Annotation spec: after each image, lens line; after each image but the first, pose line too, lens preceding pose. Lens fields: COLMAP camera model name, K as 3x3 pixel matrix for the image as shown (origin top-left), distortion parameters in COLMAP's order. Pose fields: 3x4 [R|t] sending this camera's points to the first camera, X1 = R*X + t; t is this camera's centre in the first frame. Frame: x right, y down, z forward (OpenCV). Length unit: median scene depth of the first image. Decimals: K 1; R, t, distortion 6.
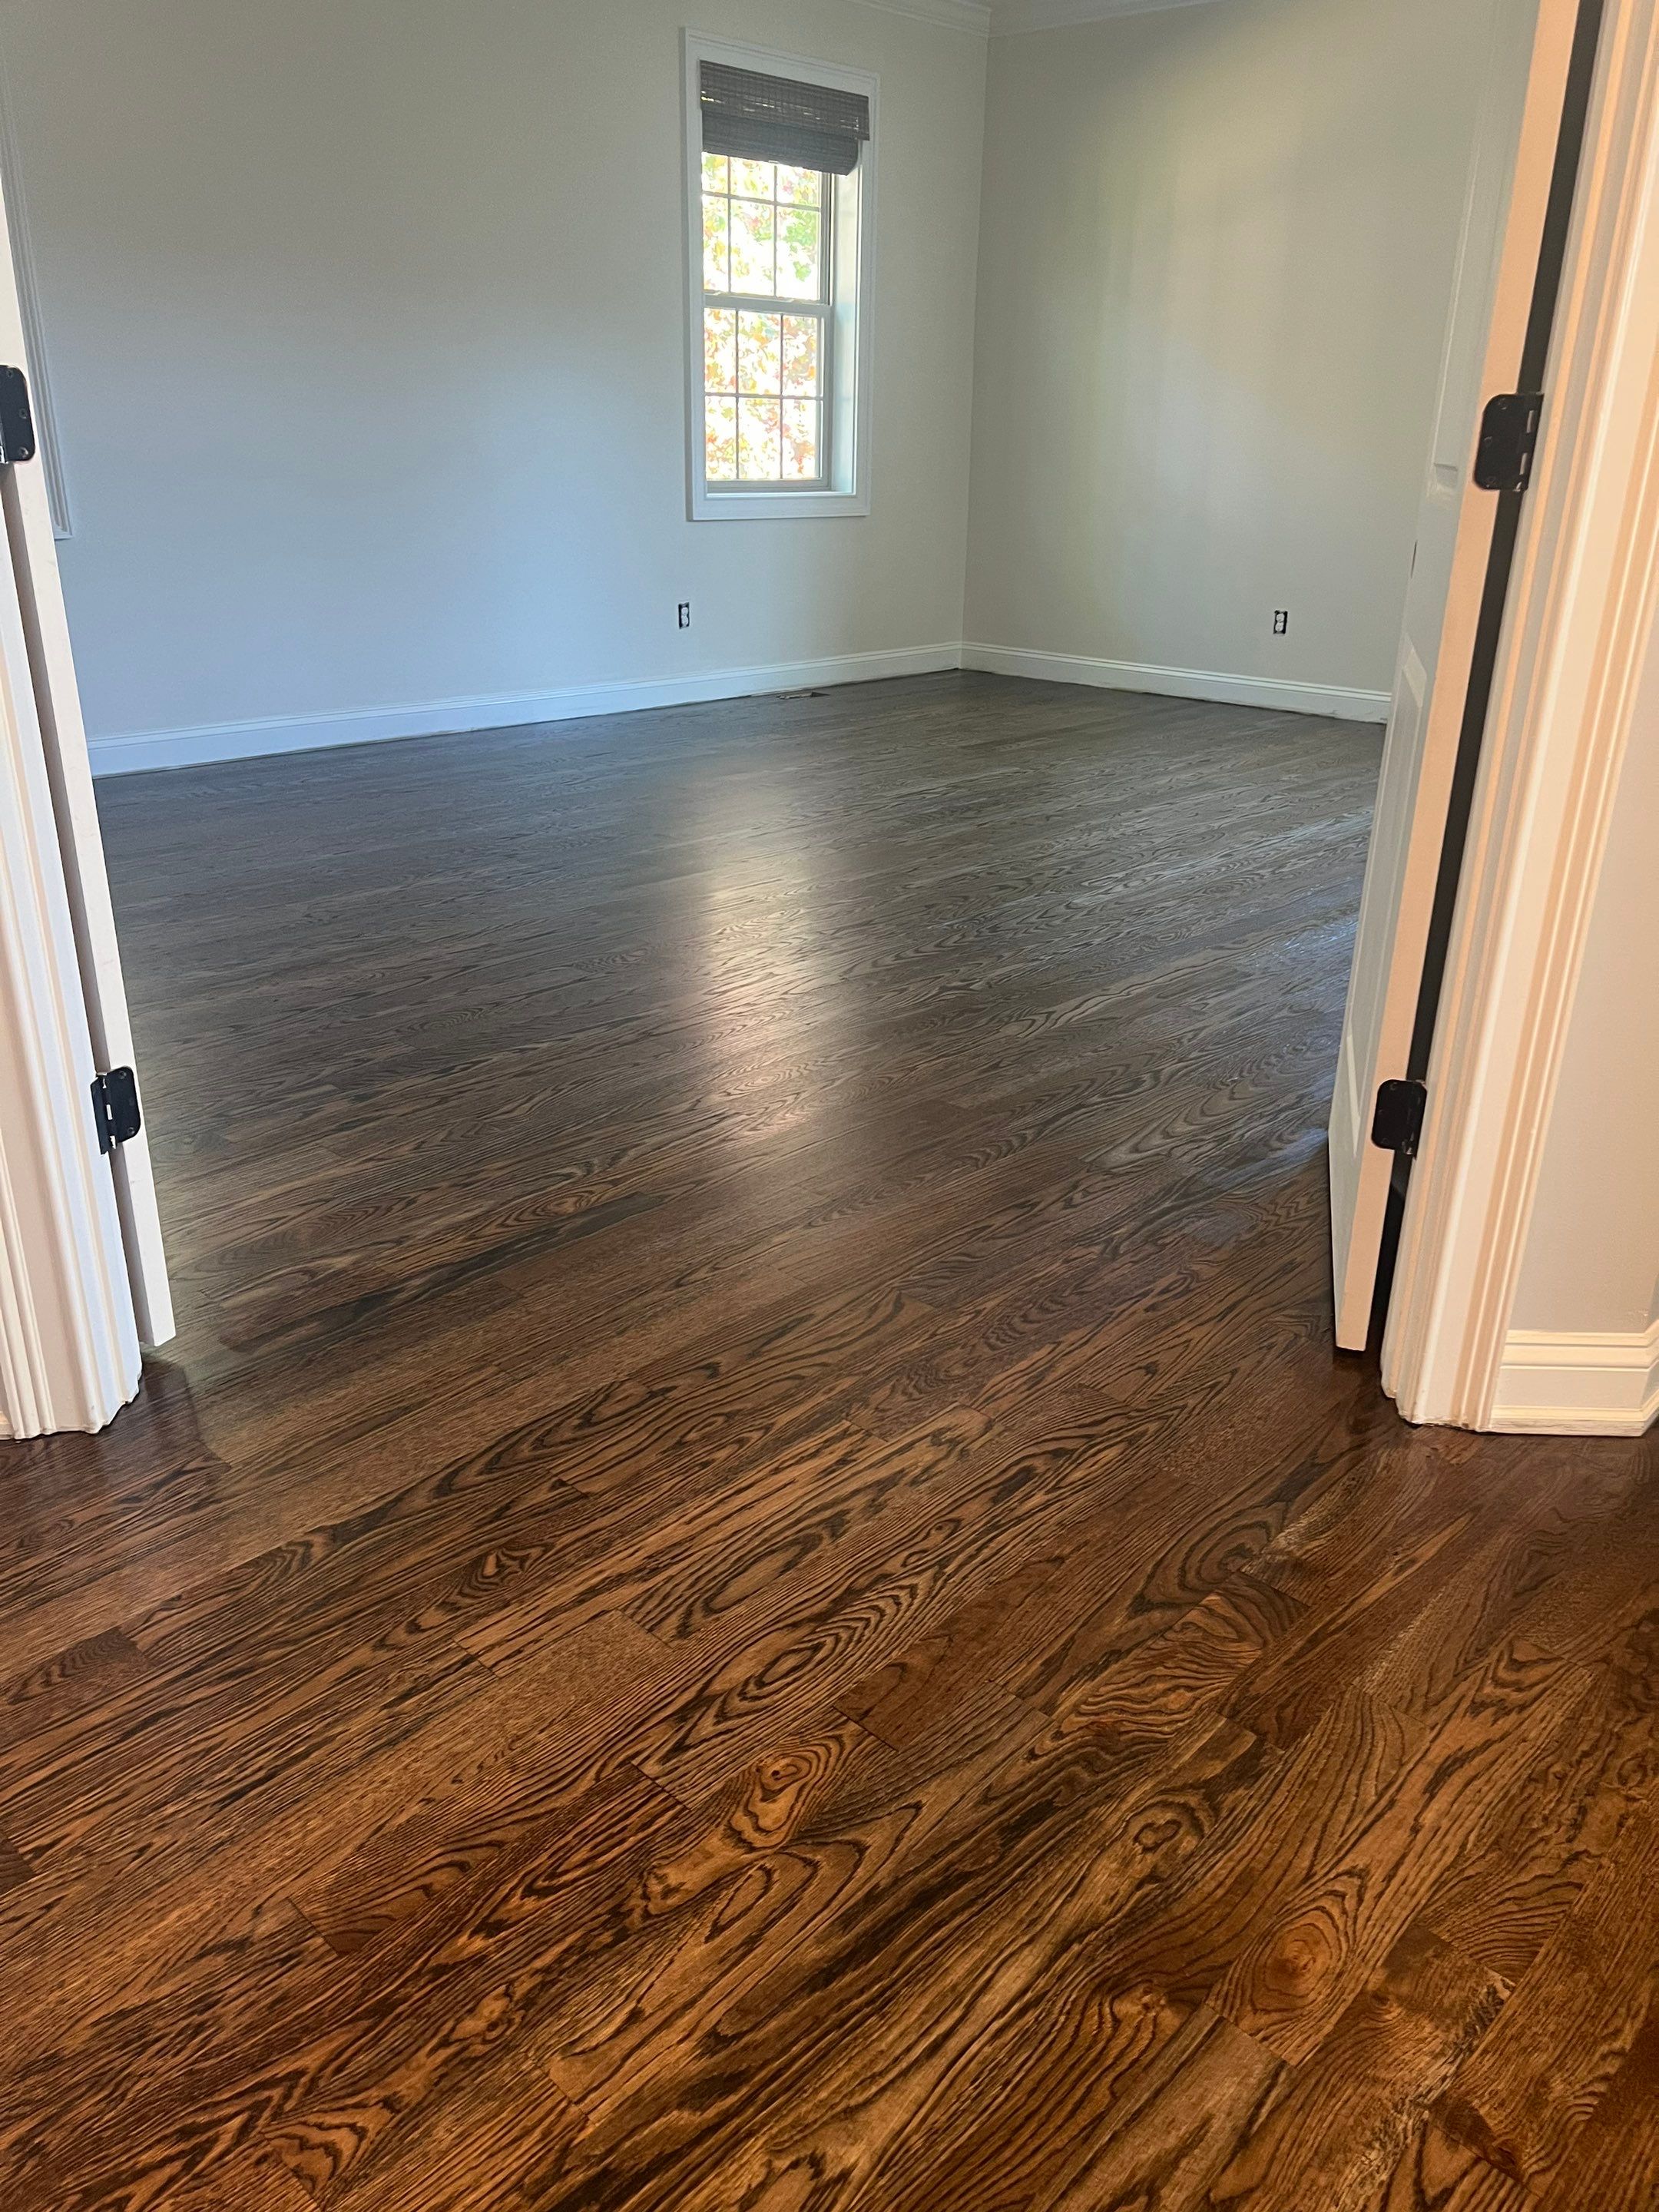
lens RADIAL K [[1656.0, 0, 829.5], [0, 1656.0, 1106.0], [0, 0, 1]] dist [0.006923, -0.006472]
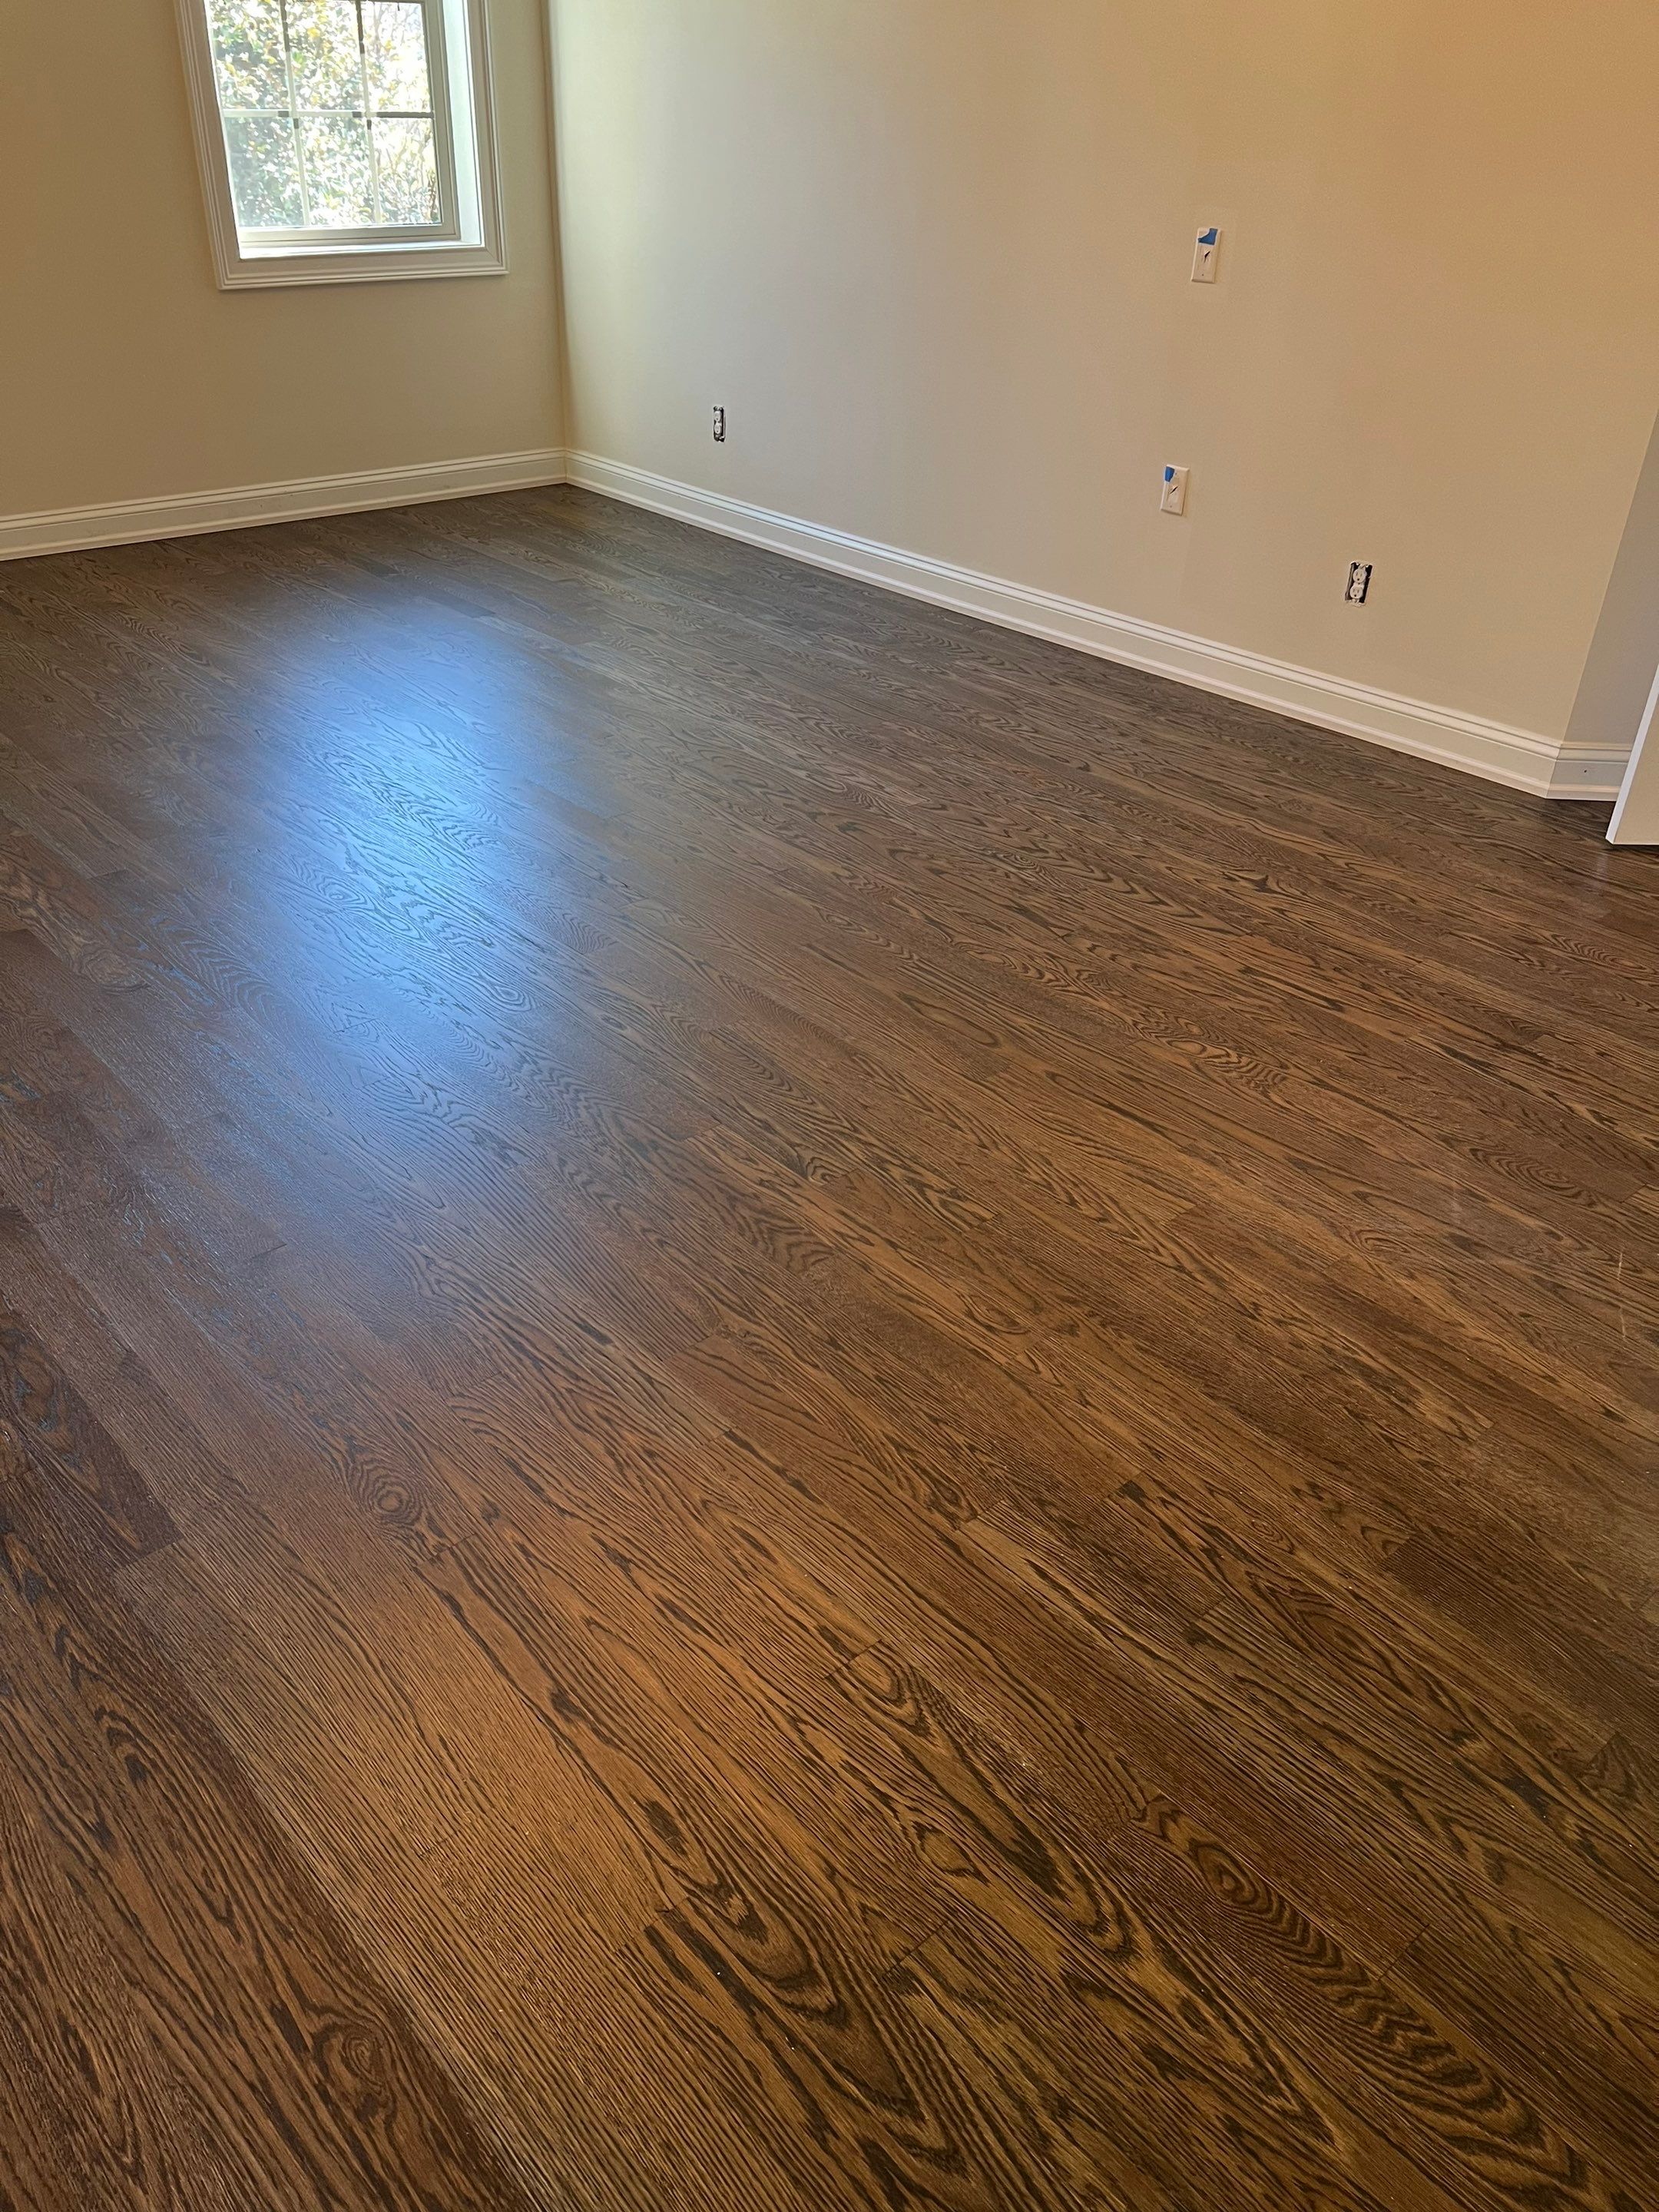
lens RADIAL K [[1656.0, 0, 829.5], [0, 1656.0, 1106.0], [0, 0, 1]] dist [0.006923, -0.006472]
pose [[0.114681, -0.538889, 0.834534, -0.774100], [0.366128, 0.803867, 0.468773, -0.480909], [-0.923471, 0.251787, 0.289491, 0.932374]]
